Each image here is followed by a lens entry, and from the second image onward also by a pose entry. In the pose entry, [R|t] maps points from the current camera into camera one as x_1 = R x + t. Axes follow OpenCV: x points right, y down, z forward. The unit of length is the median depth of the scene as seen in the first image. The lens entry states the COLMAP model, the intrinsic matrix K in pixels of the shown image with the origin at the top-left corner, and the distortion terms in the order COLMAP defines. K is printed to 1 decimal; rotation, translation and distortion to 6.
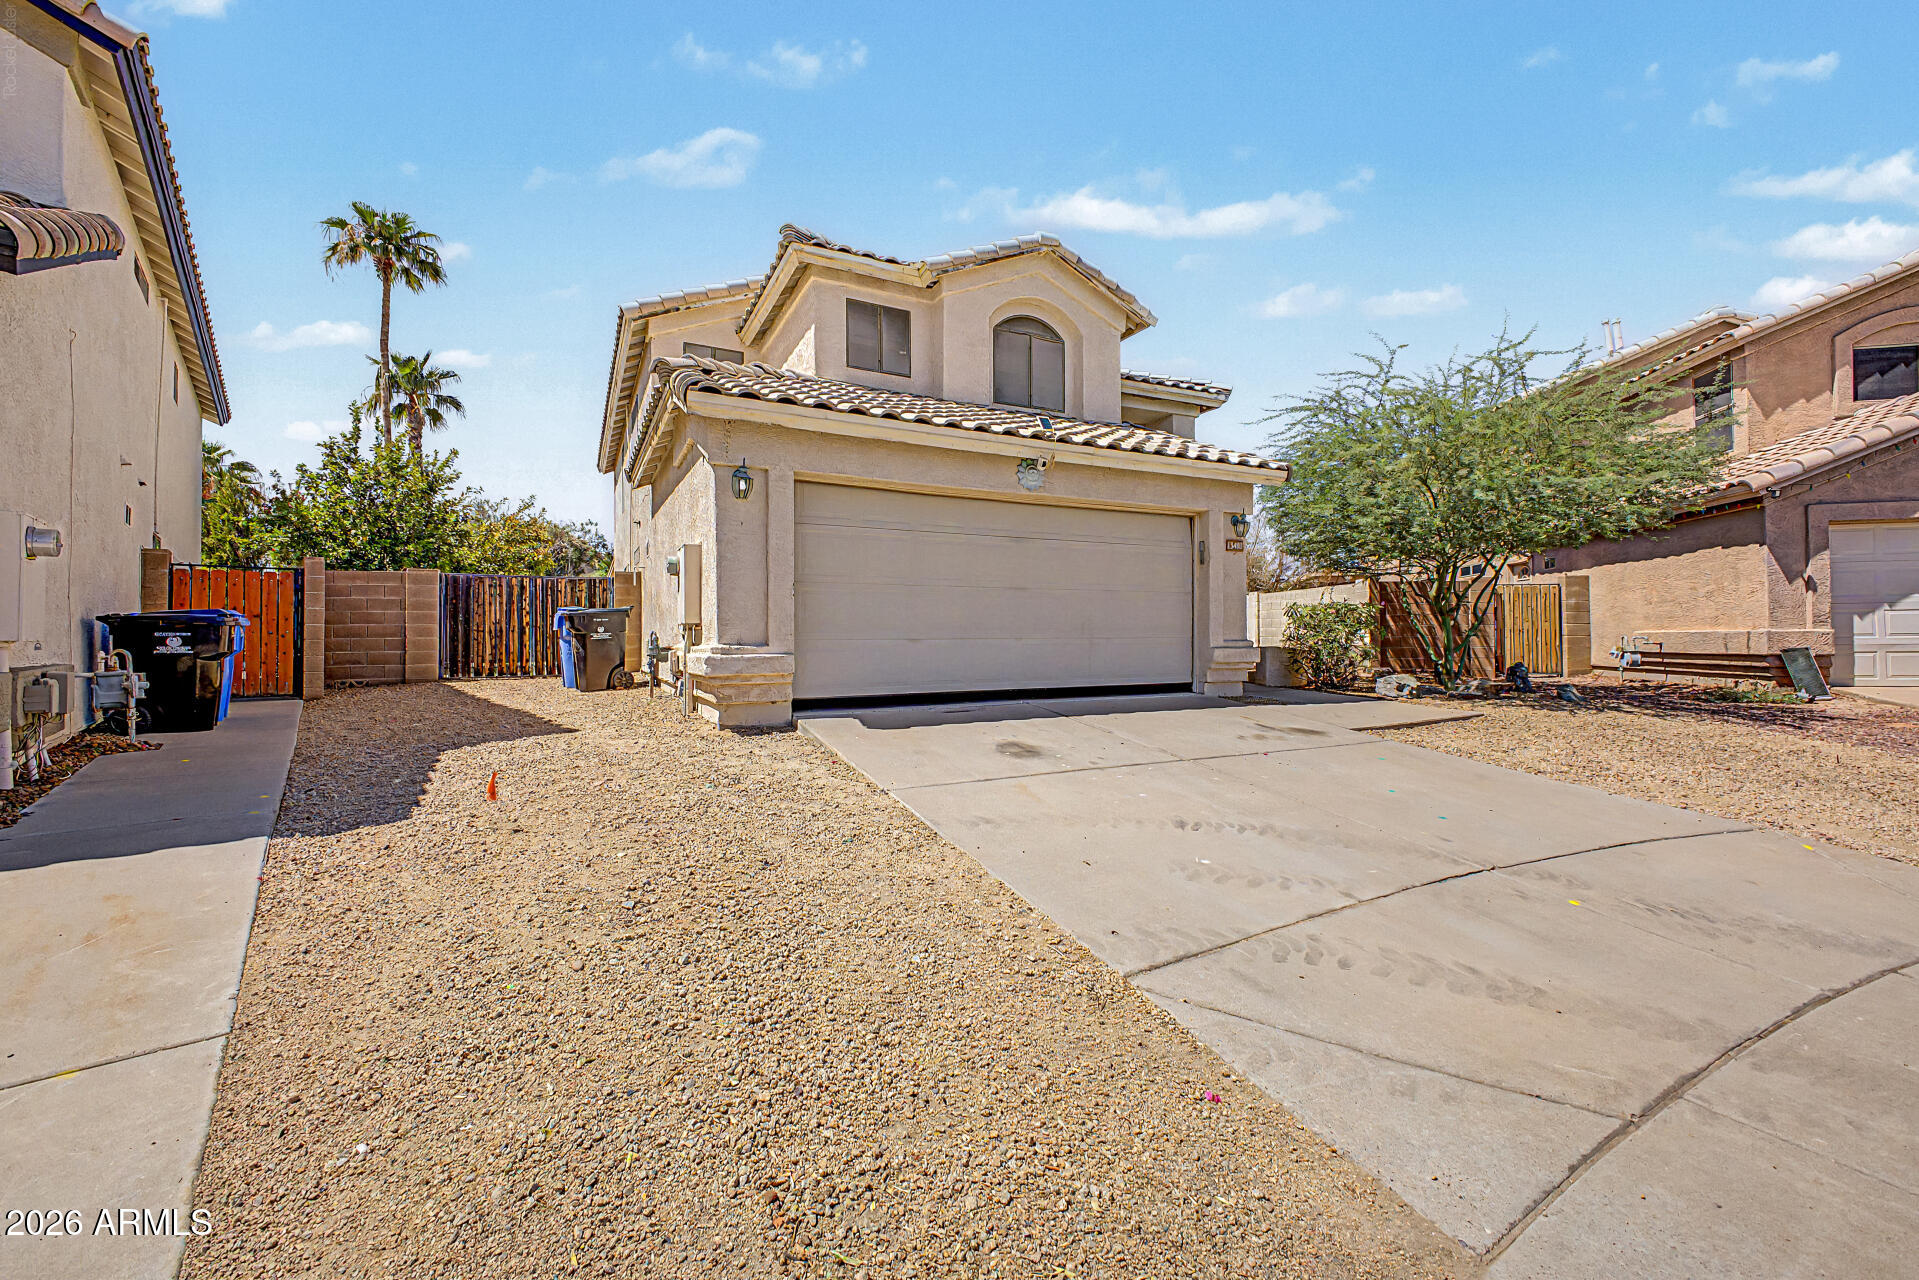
lens RADIAL K [[812.8, 0, 955.3], [0, 812.8, 625.9], [0, 0, 1]] dist [0.002030, 0.000155]
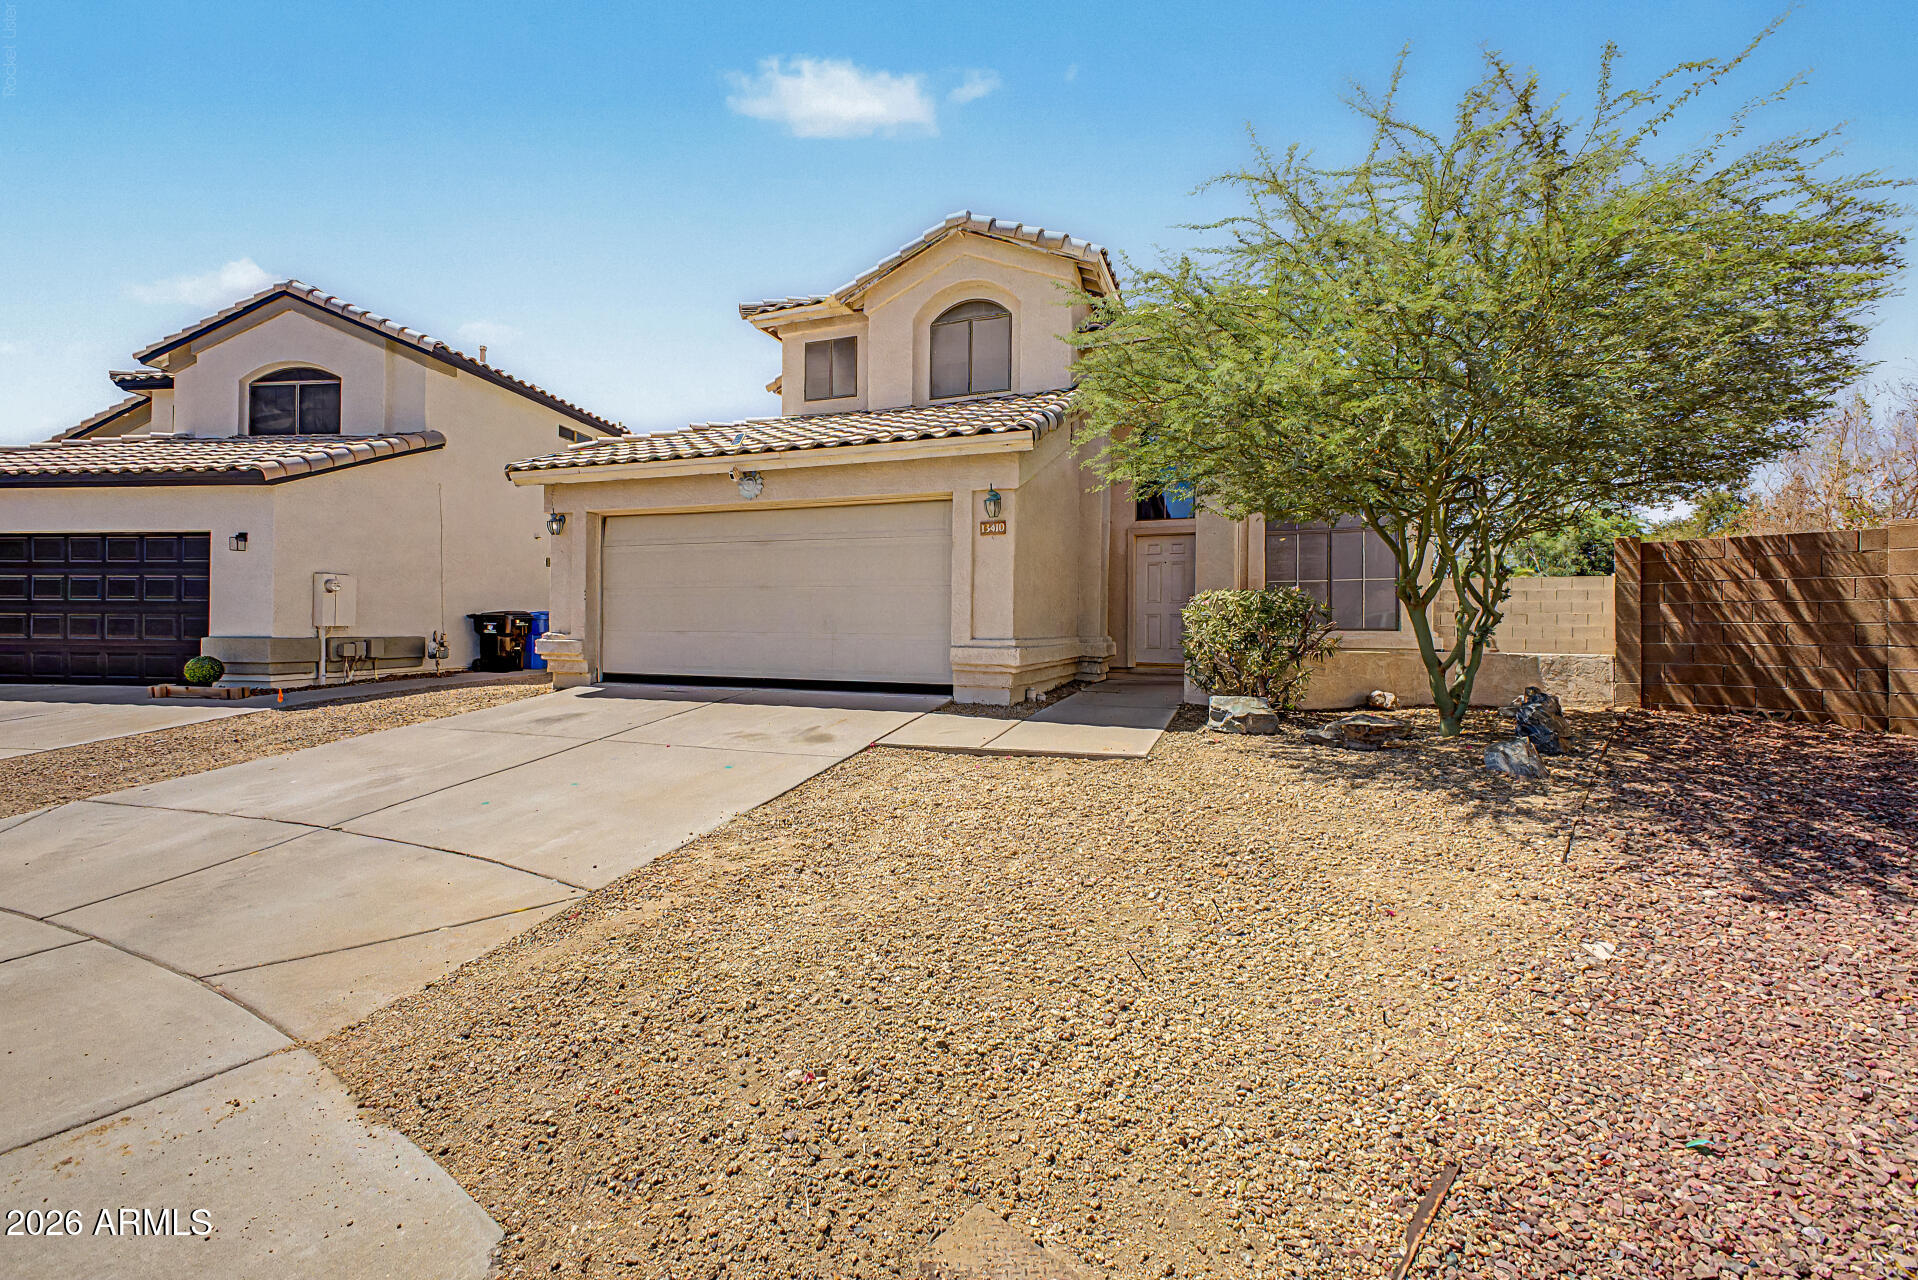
lens RADIAL K [[812.4, 0, 954.8], [0, 812.4, 625.9], [0, 0, 1]] dist [0.002030, 0.000155]
pose [[0.639833, 0.008903, -0.768462, 0.893435], [-0.002506, 0.999952, 0.009499, -0.003648], [0.768510, -0.004152, 0.639824, 0.398962]]
